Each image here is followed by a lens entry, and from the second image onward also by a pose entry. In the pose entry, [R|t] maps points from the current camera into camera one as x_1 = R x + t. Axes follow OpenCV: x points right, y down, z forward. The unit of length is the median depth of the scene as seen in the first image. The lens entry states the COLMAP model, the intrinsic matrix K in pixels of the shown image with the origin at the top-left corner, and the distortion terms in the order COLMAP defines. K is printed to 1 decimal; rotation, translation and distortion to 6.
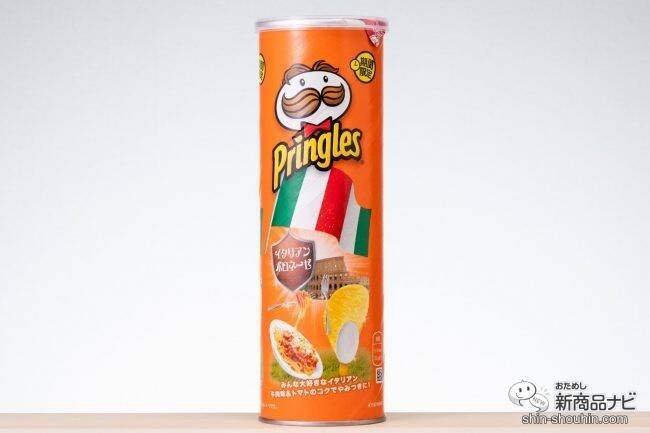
lens RADIAL K [[2733.9, 0, 323.1], [0, 2733.9, 214.7], [0, 0, 1]] dist [0.466188, 0.000000]
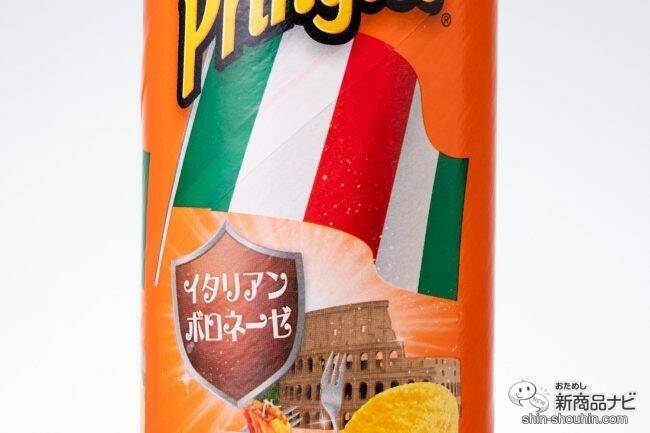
lens RADIAL K [[2733.9, 0, 321.3], [0, 2733.9, 214.4], [0, 0, 1]] dist [0.466188, 0.000000]
pose [[0.999744, 0.011830, 0.019283, -0.007217], [-0.012107, 0.999825, 0.014283, 0.000104], [-0.019111, -0.014513, 0.999712, 0.664676]]
